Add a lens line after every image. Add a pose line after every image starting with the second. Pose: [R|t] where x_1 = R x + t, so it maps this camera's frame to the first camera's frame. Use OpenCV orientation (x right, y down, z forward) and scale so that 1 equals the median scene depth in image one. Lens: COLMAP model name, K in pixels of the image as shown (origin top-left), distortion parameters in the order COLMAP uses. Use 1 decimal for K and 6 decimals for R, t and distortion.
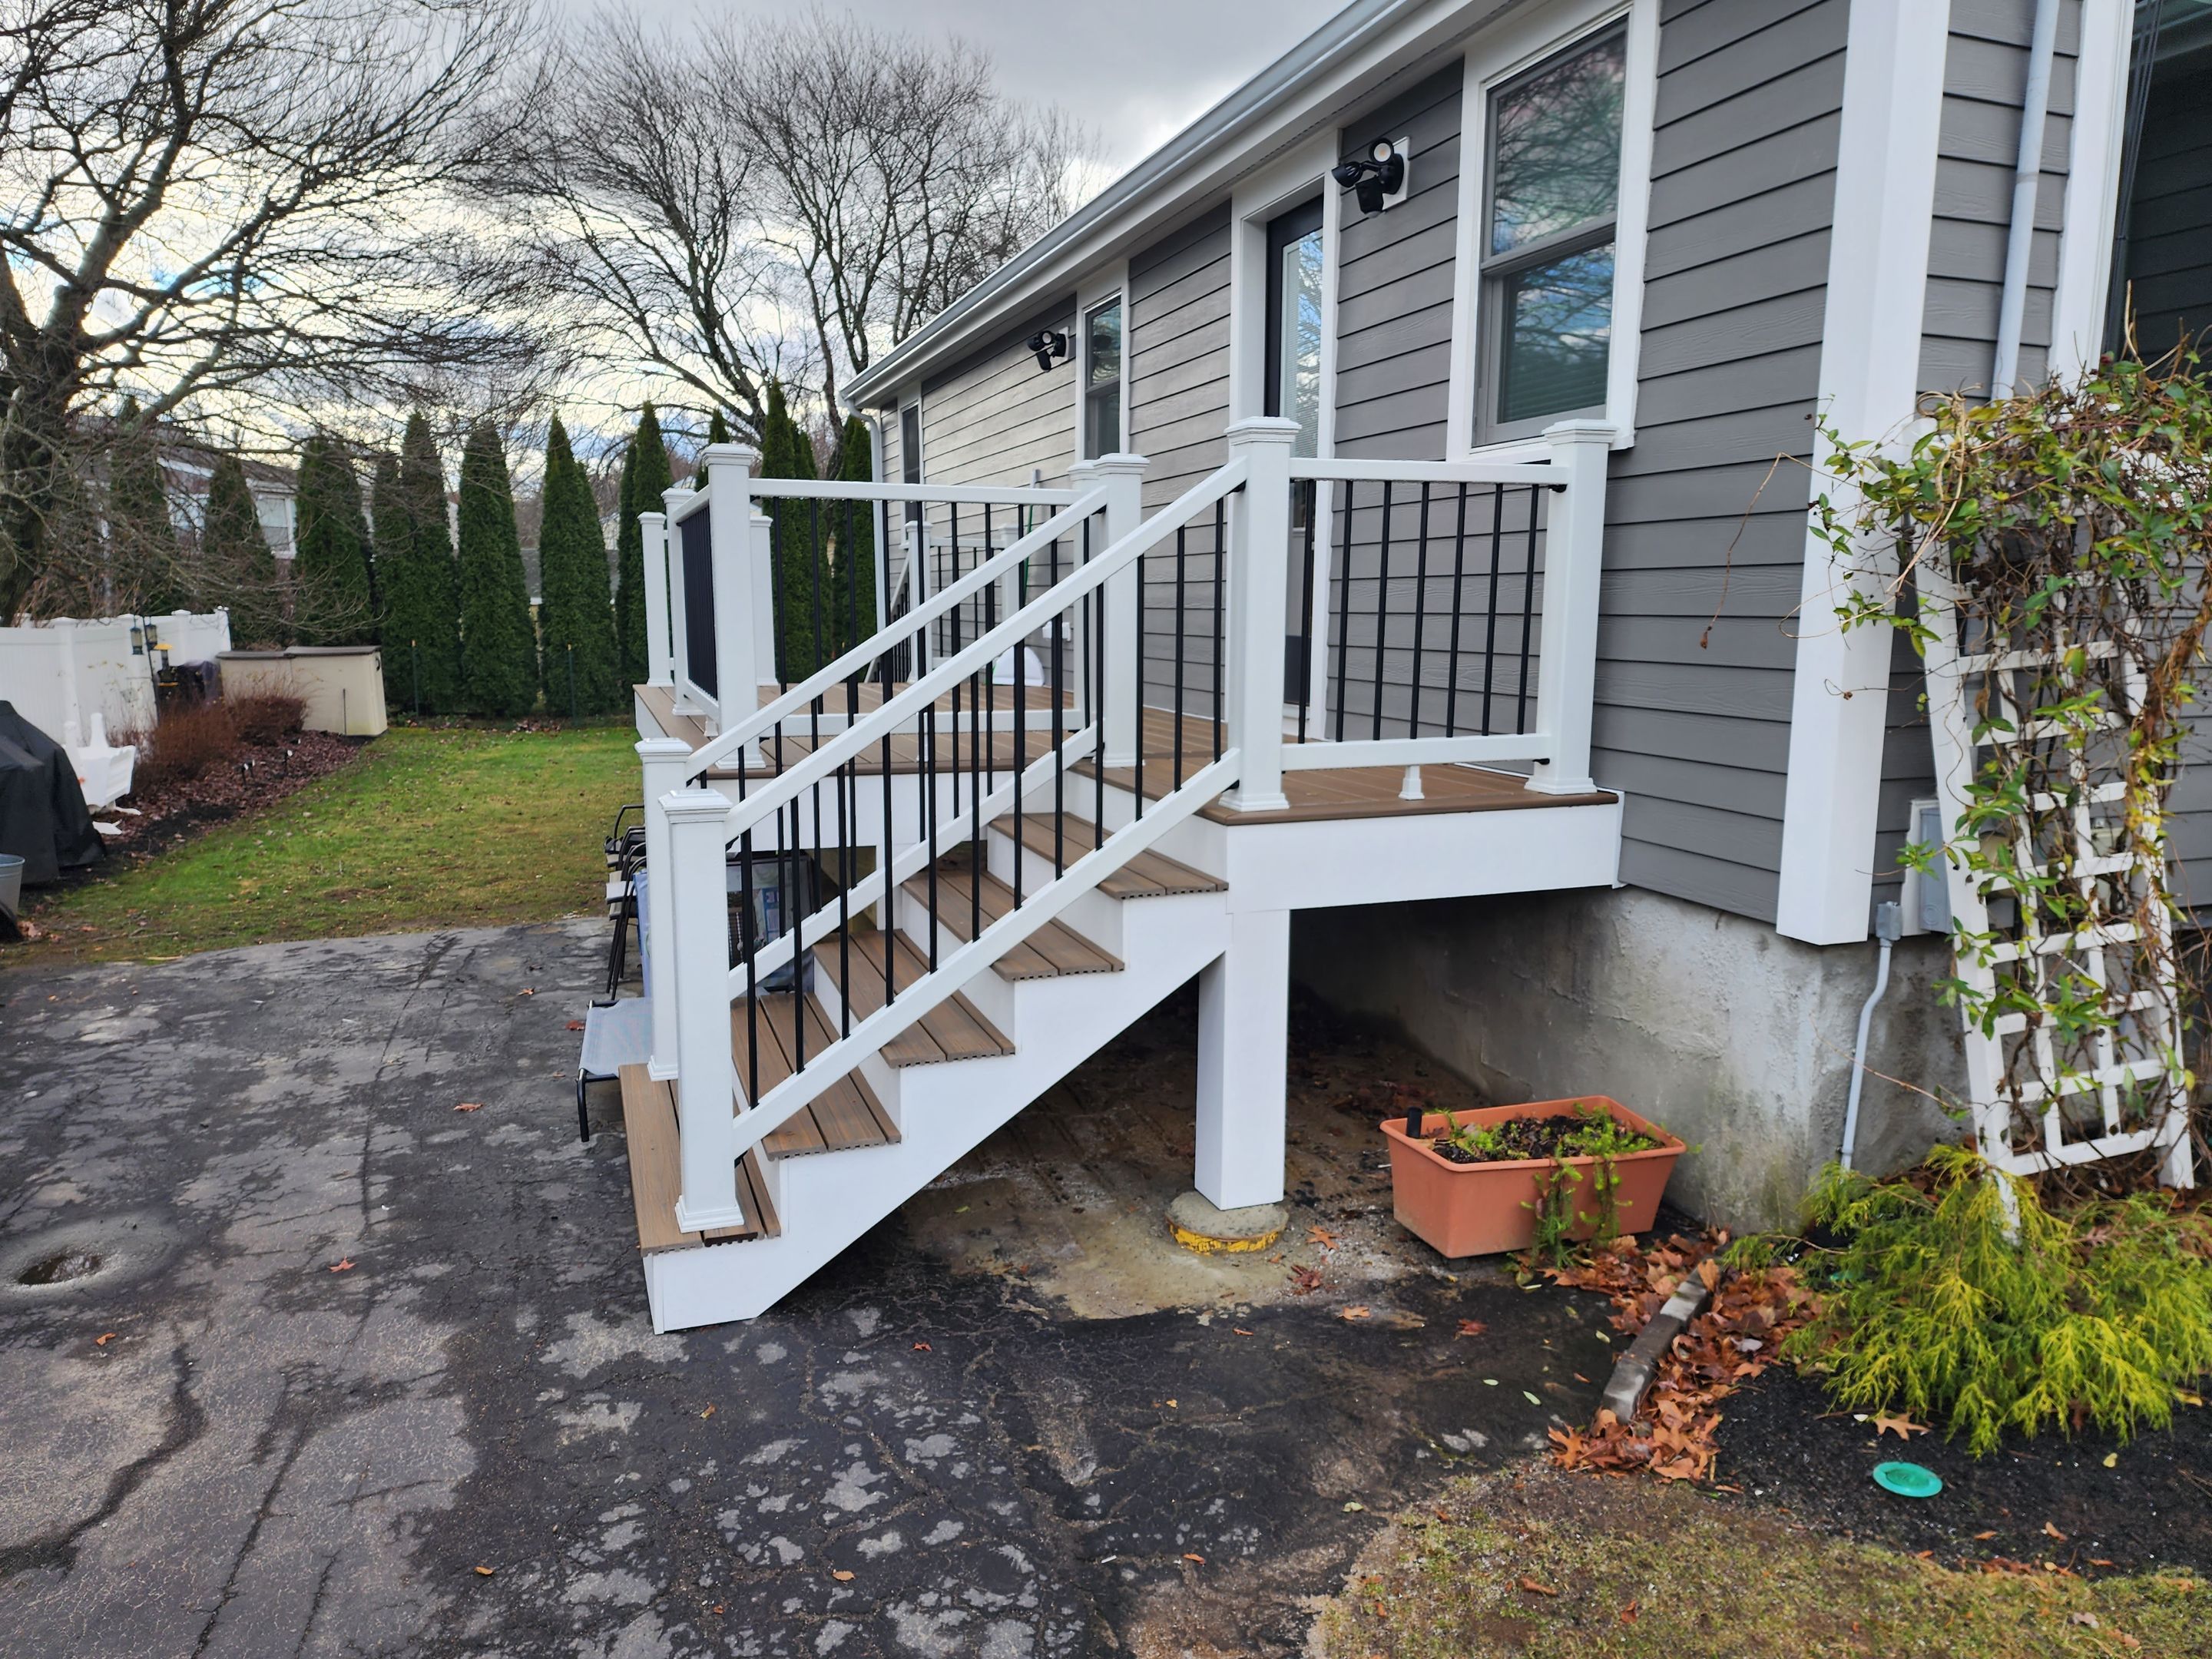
lens RADIAL K [[1474.7, 0, 1118.9], [0, 1474.7, 841.7], [0, 0, 1]] dist [0.050512, -0.032403]
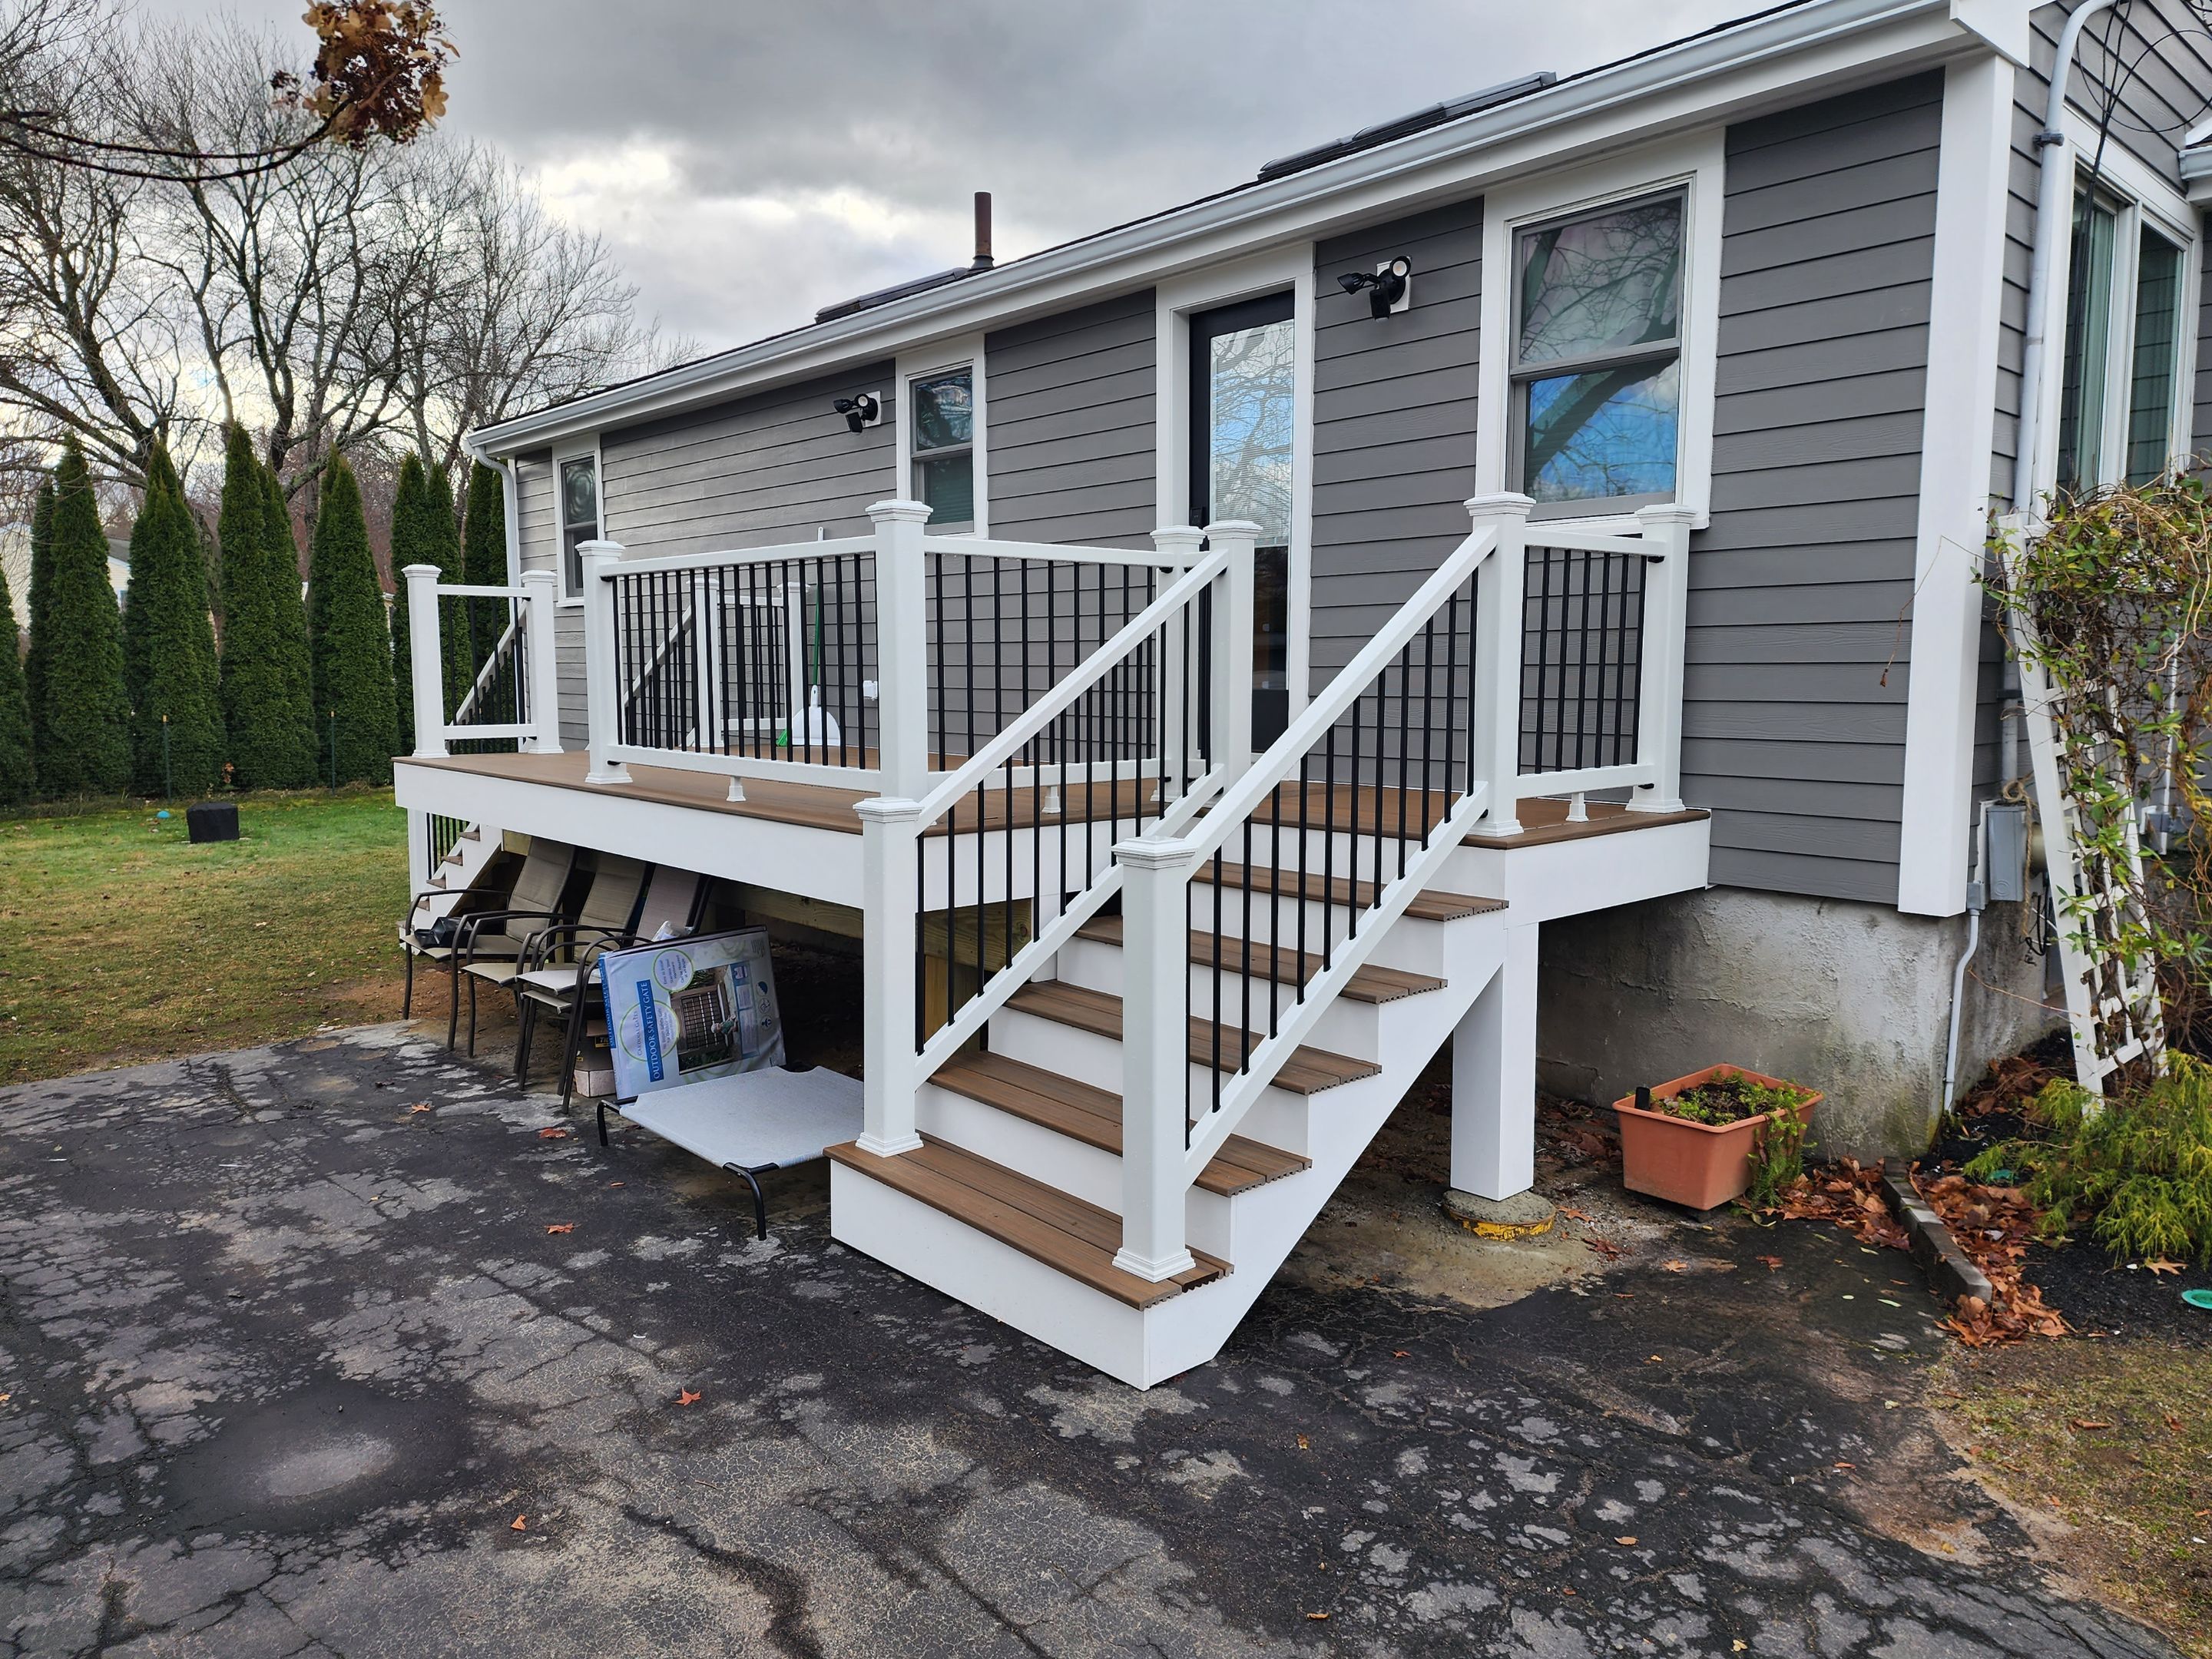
lens RADIAL K [[1474.7, 0, 1100.2], [0, 1474.7, 815.2], [0, 0, 1]] dist [0.050512, -0.032403]
pose [[0.927604, -0.041944, 0.371204, -0.605961], [0.065022, 0.996637, -0.049870, -0.000795], [-0.367864, 0.070396, 0.927211, 0.066951]]
